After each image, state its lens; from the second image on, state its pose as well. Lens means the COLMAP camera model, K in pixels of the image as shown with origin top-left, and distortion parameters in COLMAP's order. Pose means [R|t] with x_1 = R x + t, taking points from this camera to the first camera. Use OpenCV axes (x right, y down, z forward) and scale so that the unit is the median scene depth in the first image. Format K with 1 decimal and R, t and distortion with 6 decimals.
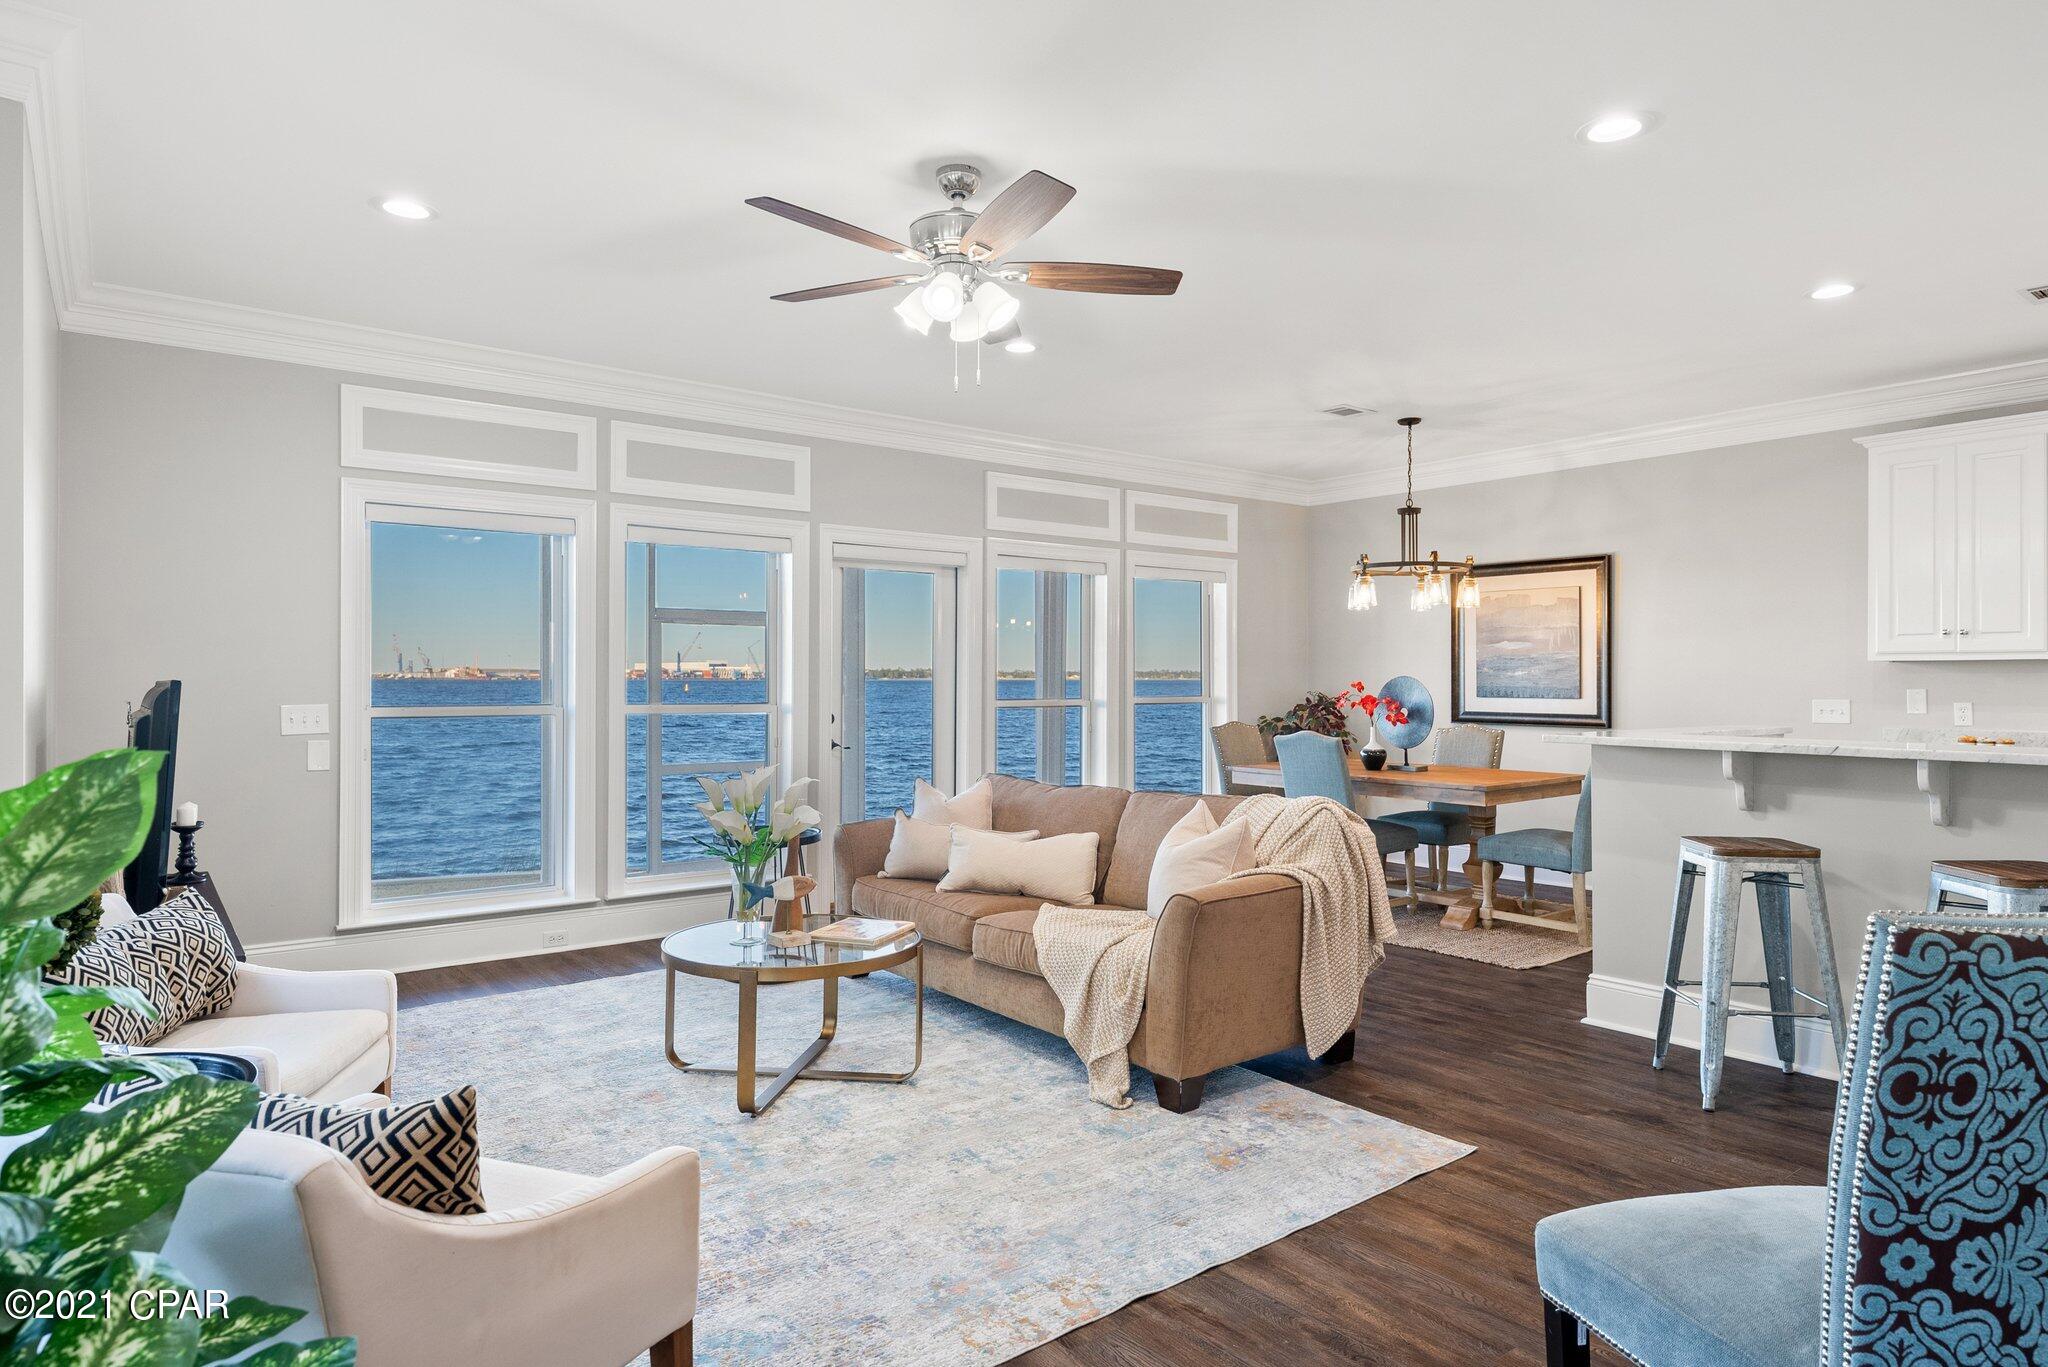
lens RADIAL K [[1179.9, 0, 1029.2], [0, 1179.9, 679.2], [0, 0, 1]] dist [0.012531, -0.004589]
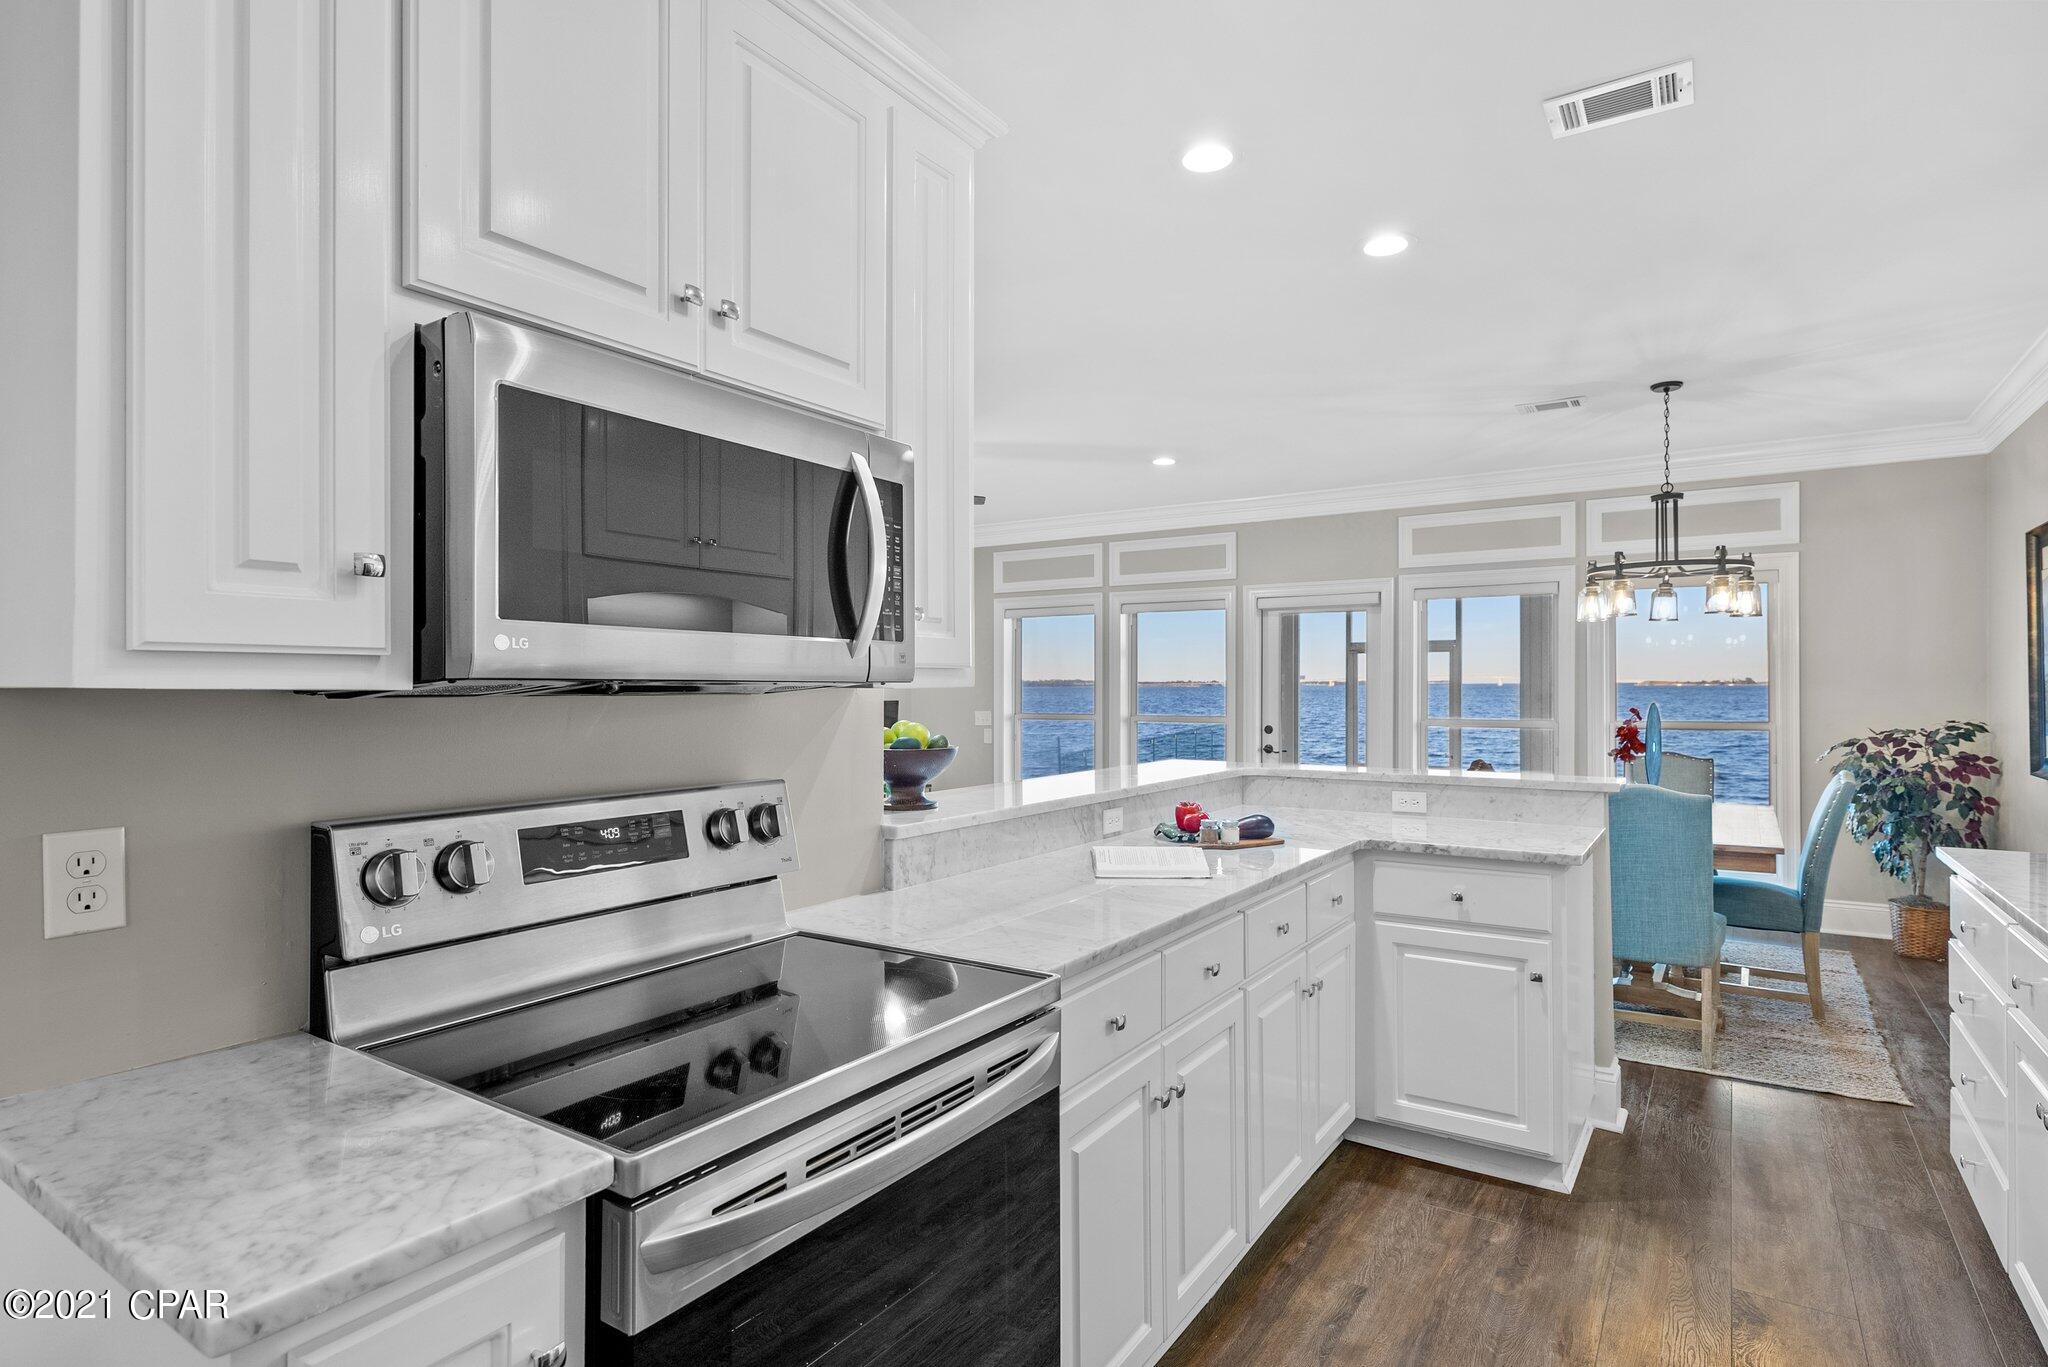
lens RADIAL K [[1075.7, 0, 1027.5], [0, 1075.7, 679.1], [0, 0, 1]] dist [0.006747, 0.000209]
pose [[0.315350, -0.011215, -0.948909, 1.186883], [-0.000065, 0.999930, -0.011840, -0.012309], [0.948975, 0.003796, 0.315327, 0.481591]]
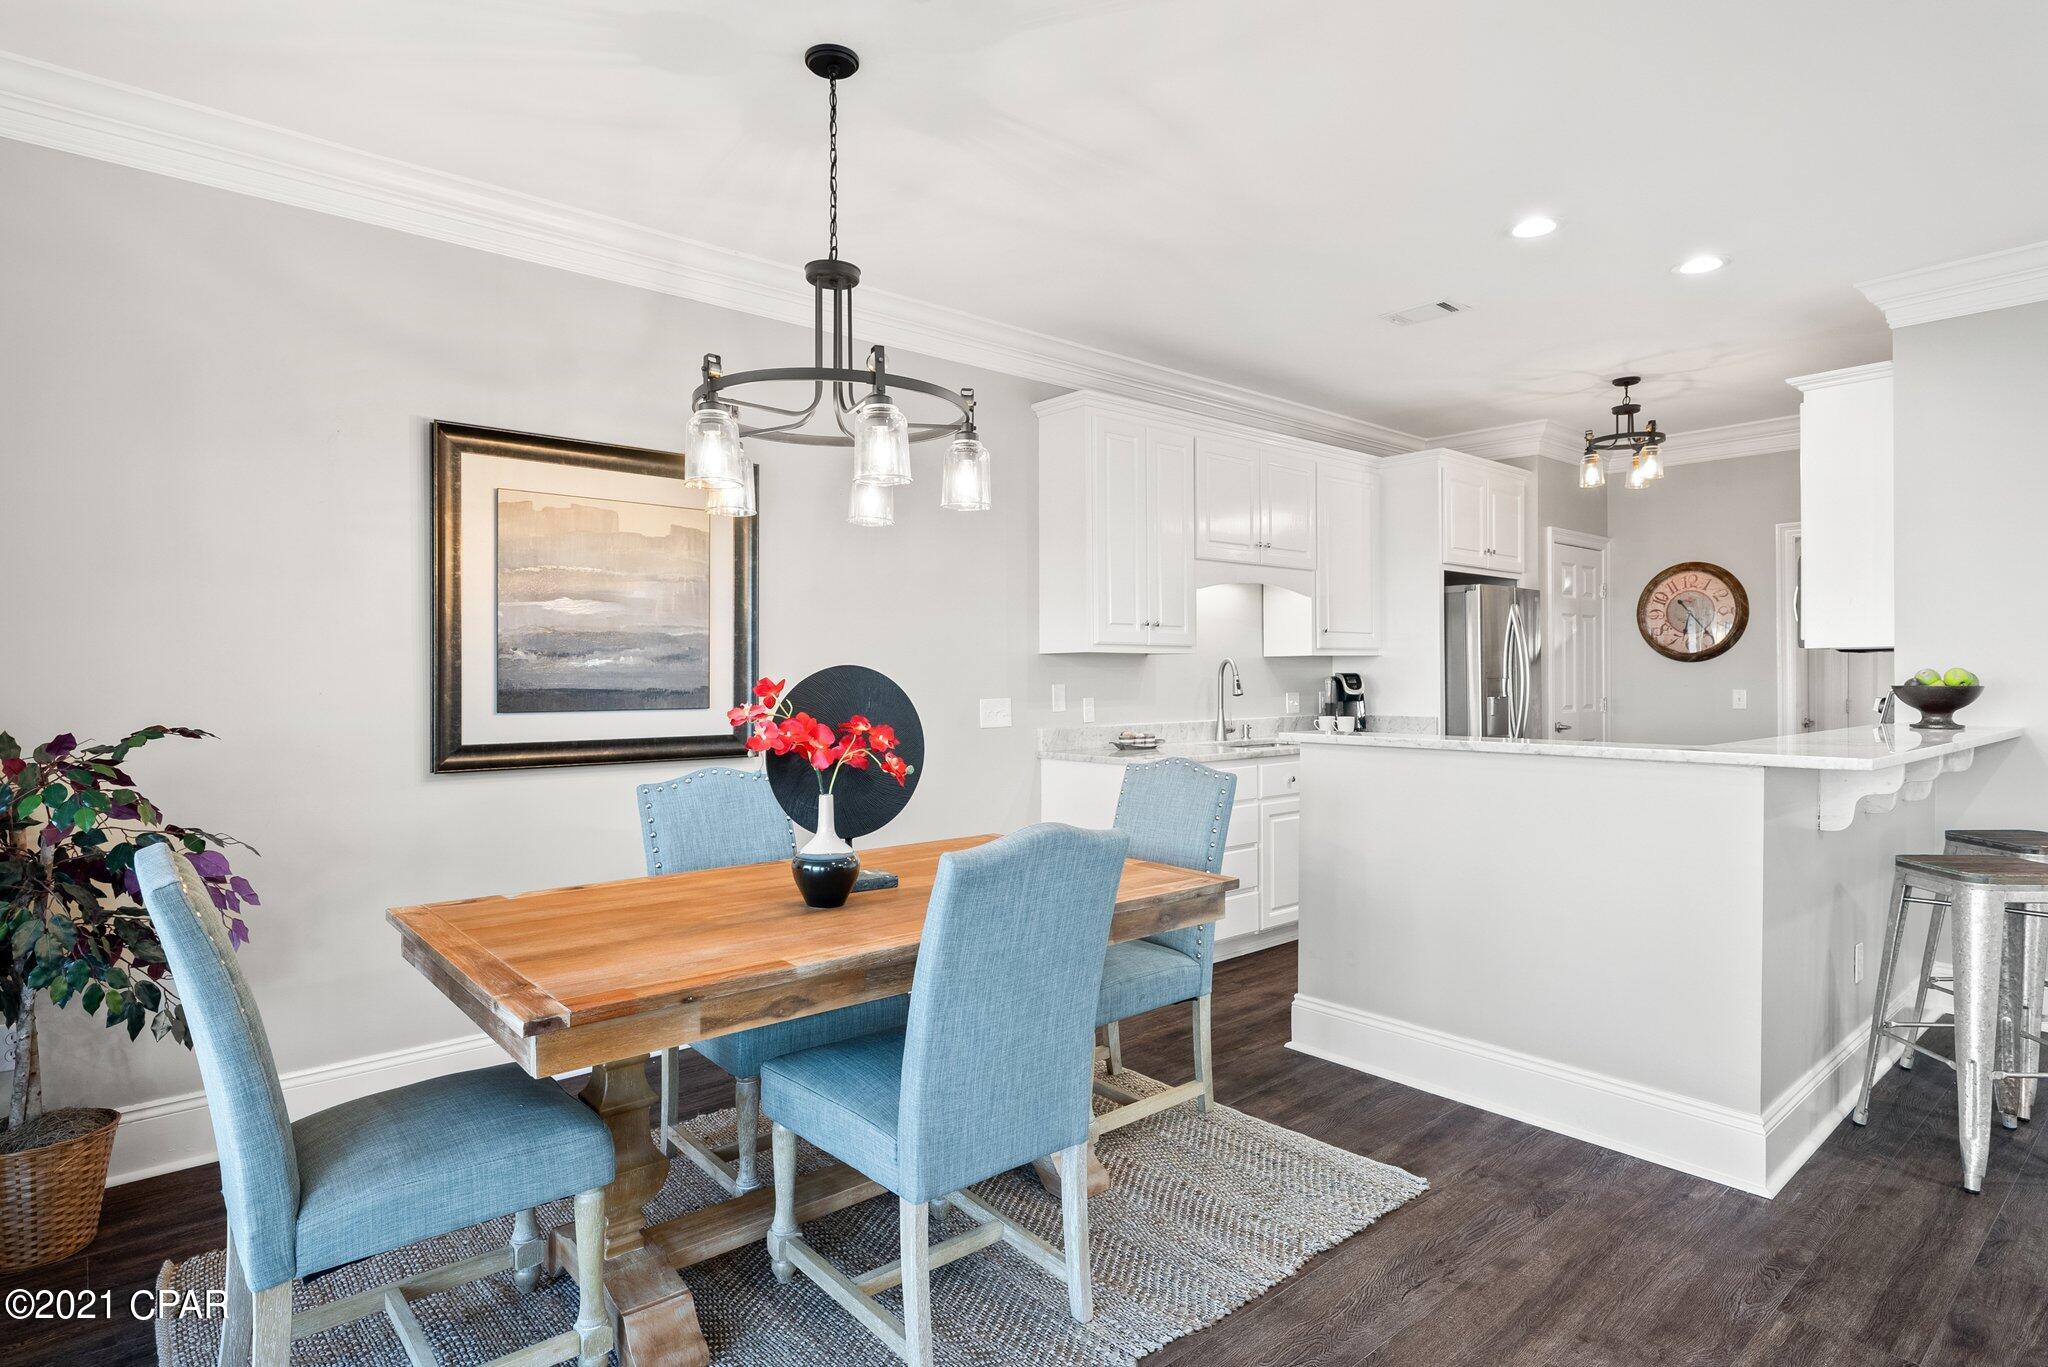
lens RADIAL K [[1075.7, 0, 1013.7], [0, 1075.7, 691.8], [0, 0, 1]] dist [0.006747, 0.000209]
pose [[-0.045443, -0.015143, 0.998852, -0.088785], [0.006583, 0.999859, 0.015457, 0.001915], [-0.998945, 0.007278, -0.045337, 1.287387]]
